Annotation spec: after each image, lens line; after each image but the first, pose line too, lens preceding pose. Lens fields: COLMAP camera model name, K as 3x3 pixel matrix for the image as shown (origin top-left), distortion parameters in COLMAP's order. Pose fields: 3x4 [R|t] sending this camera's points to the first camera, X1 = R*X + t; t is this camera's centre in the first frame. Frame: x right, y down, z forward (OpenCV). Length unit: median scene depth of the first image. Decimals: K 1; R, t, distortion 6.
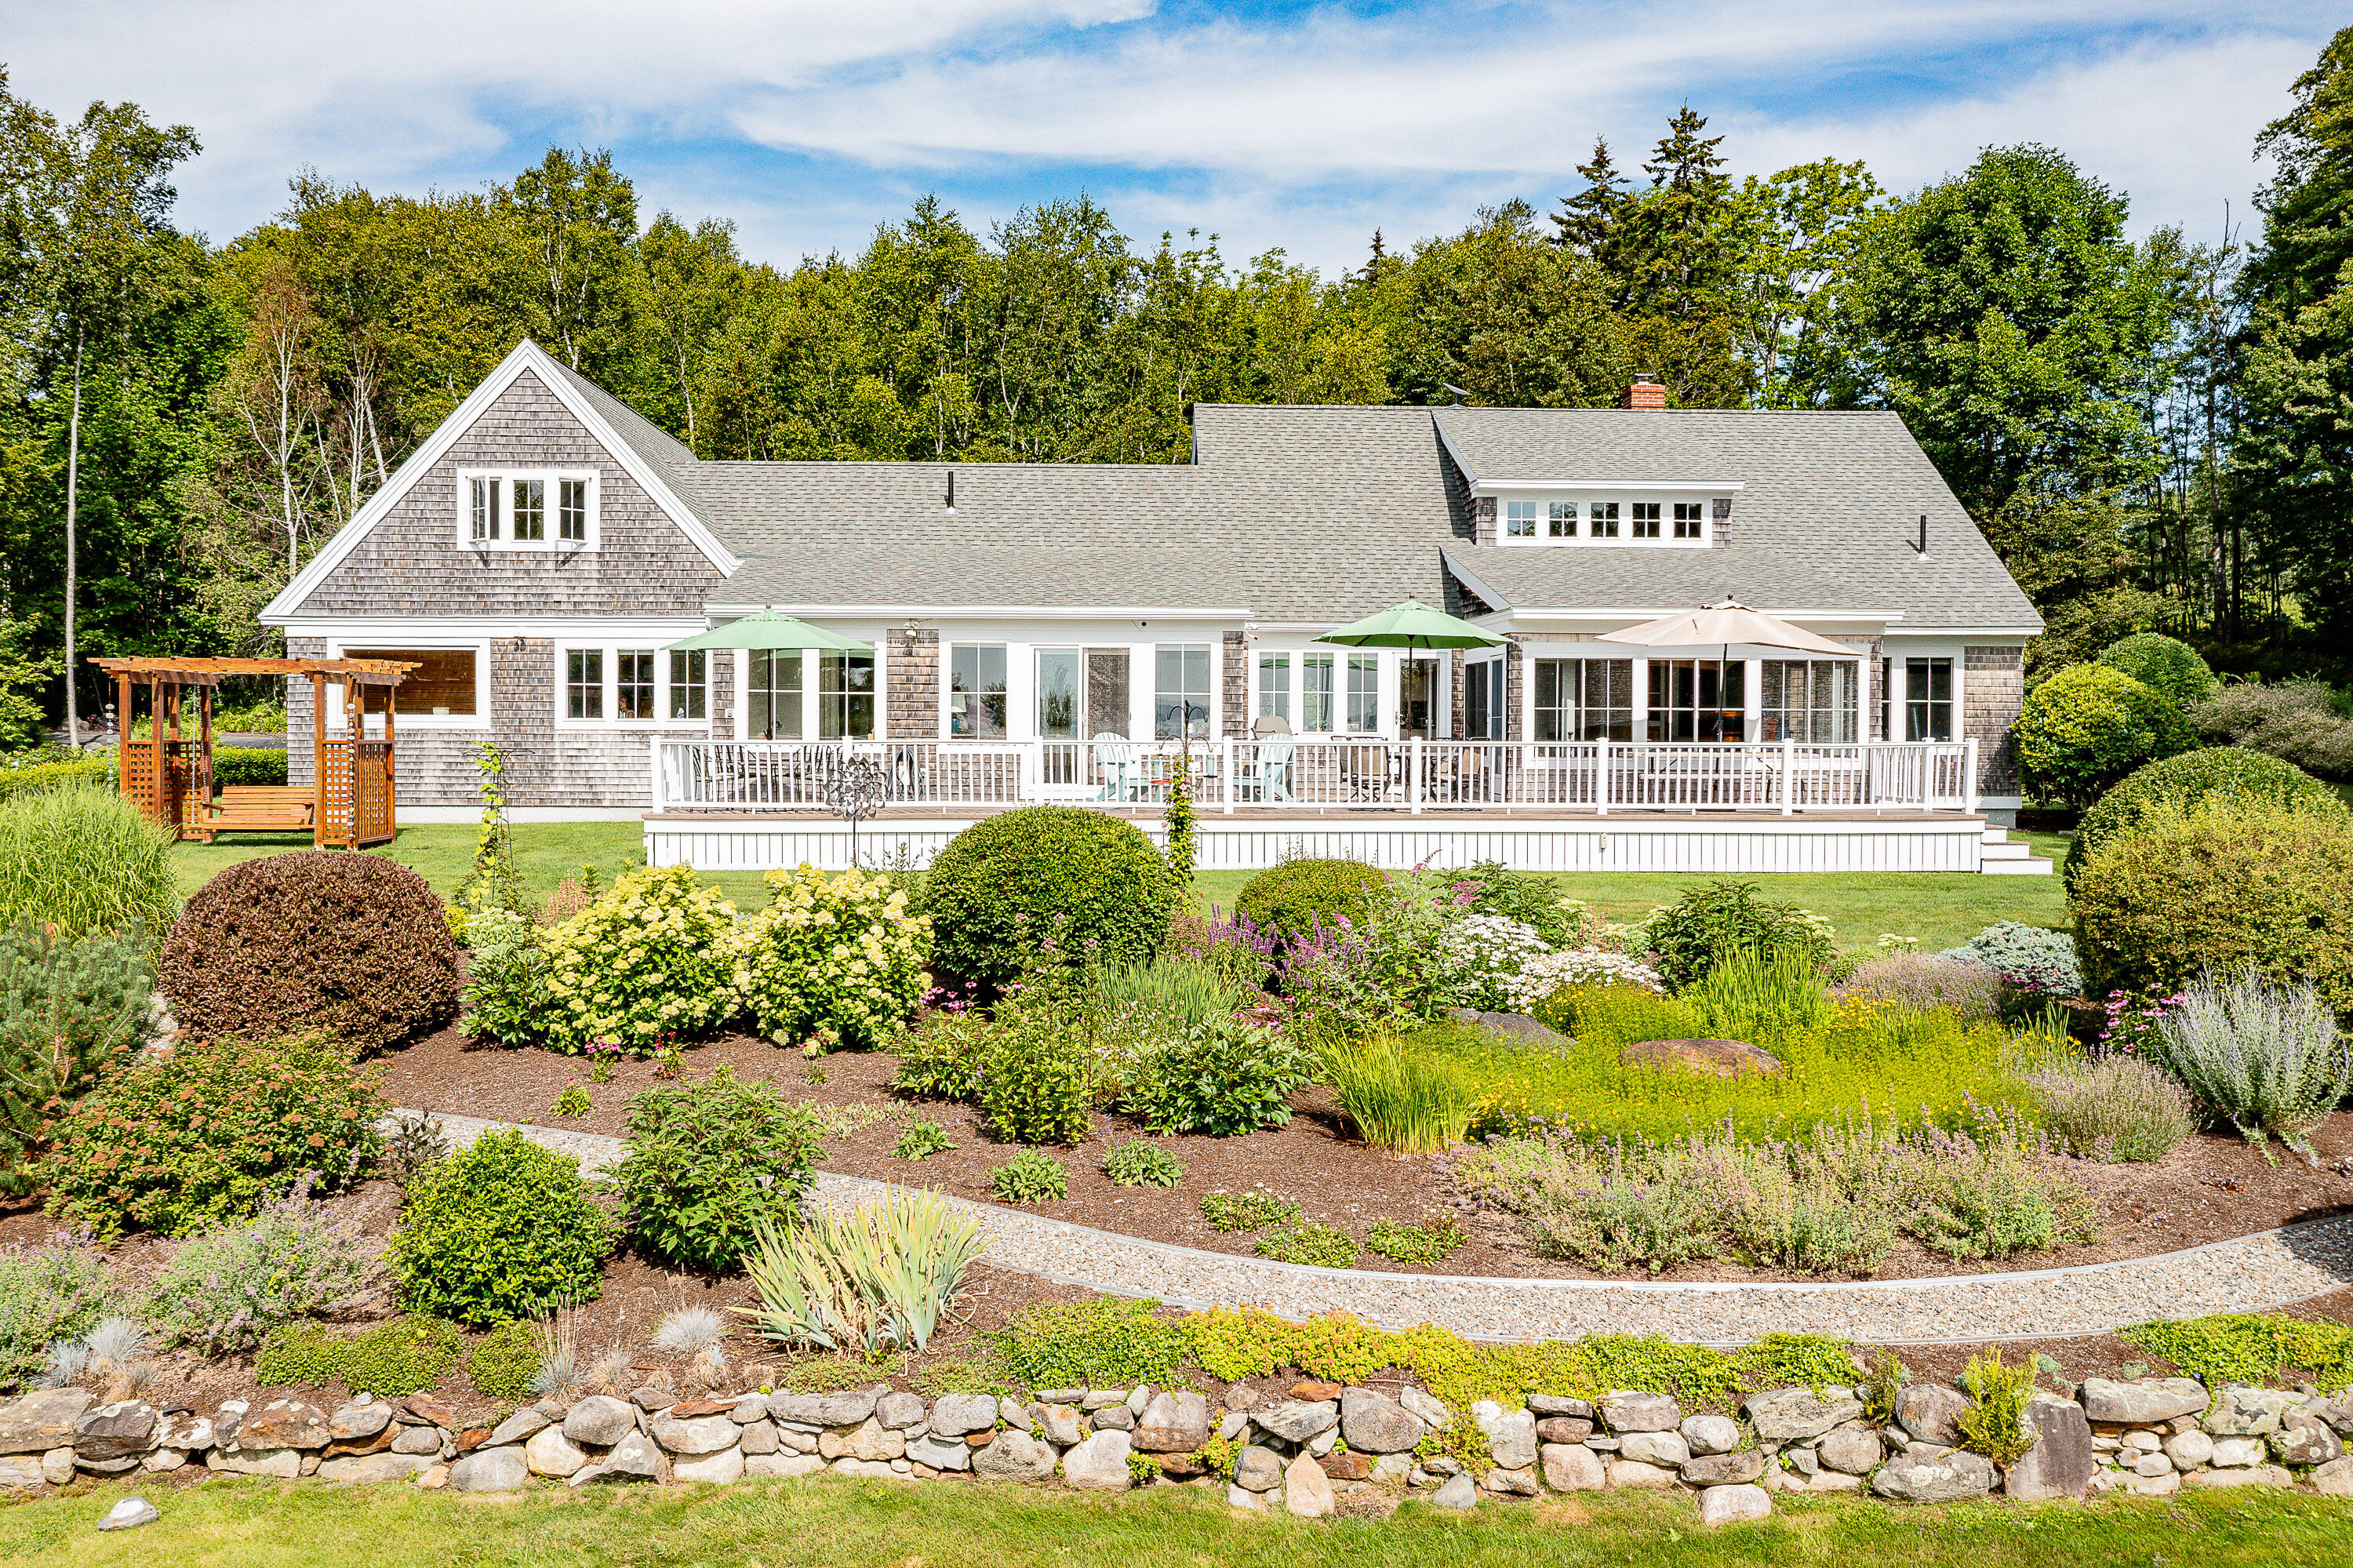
lens RADIAL K [[1860.3, 0, 1183.3], [0, 1860.3, 780.1], [0, 0, 1]] dist [-0.016860, 0.002248]
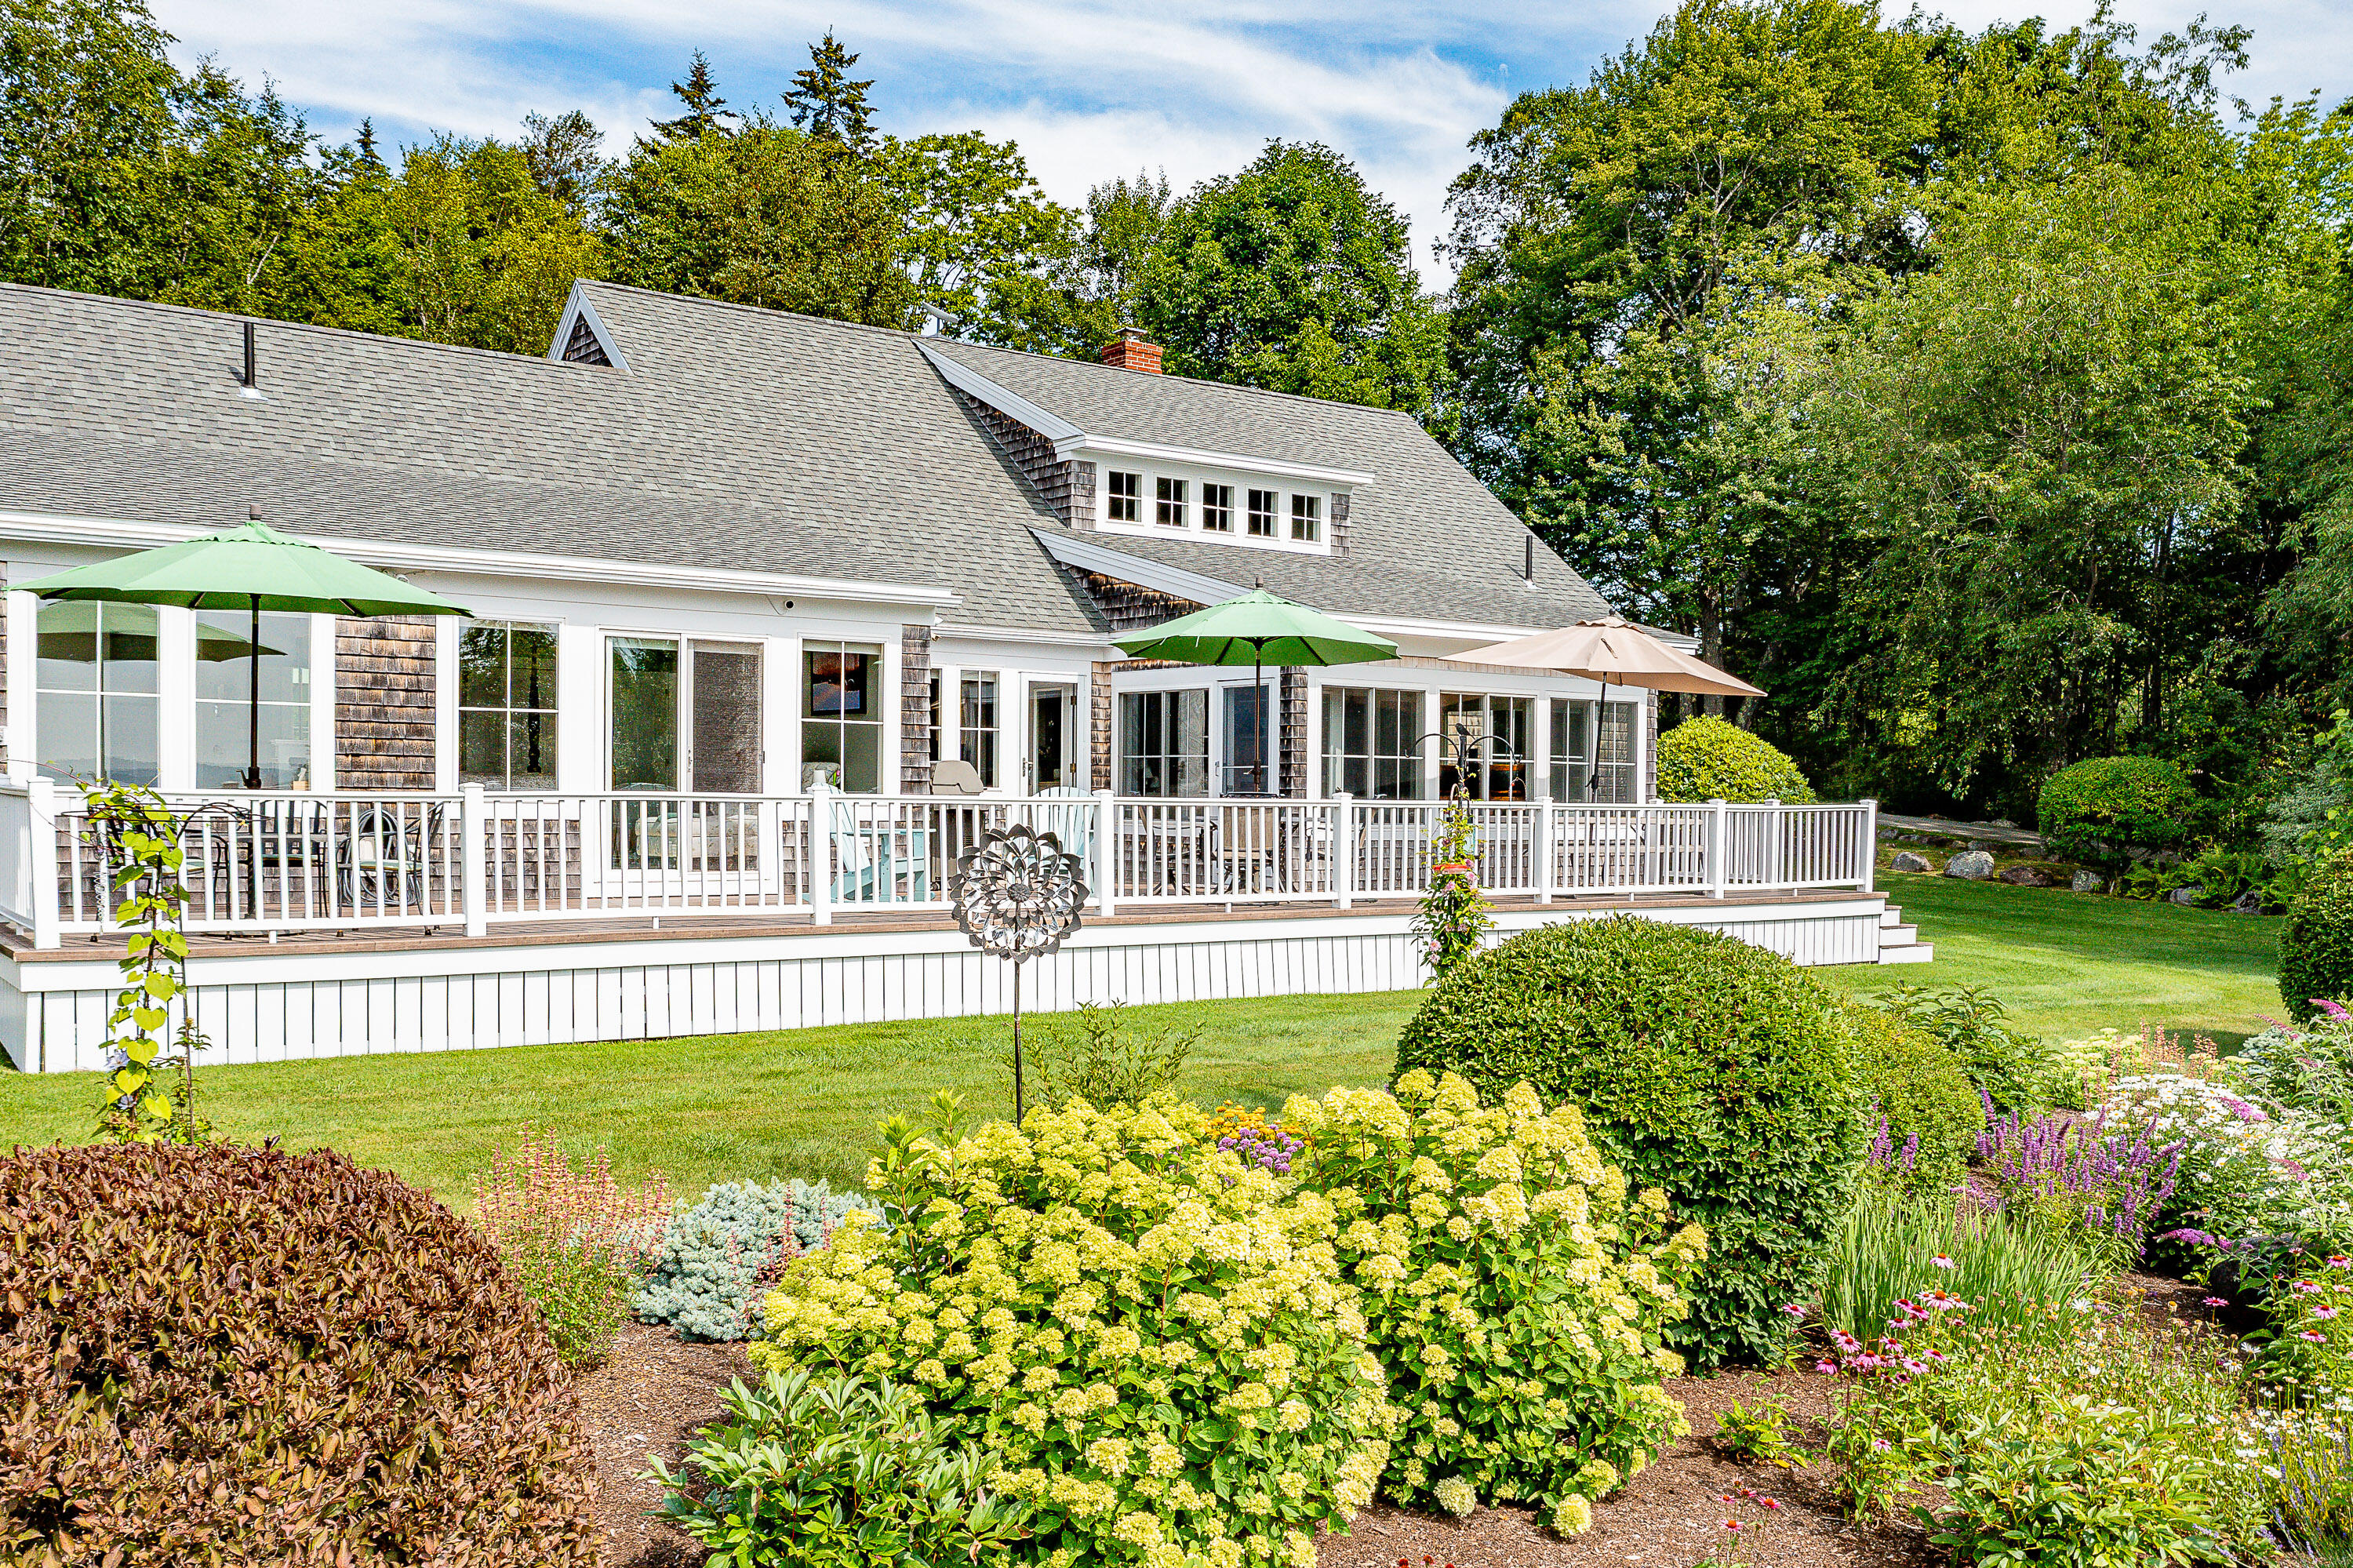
lens RADIAL K [[2056.1, 0, 1309.1], [0, 2056.1, 868.4], [0, 0, 1]] dist [-0.017810, 0.004711]
pose [[0.803741, -0.015961, 0.594765, -0.316236], [0.009505, 0.999857, 0.013988, -0.005668], [-0.594904, -0.005589, 0.803778, 0.395446]]
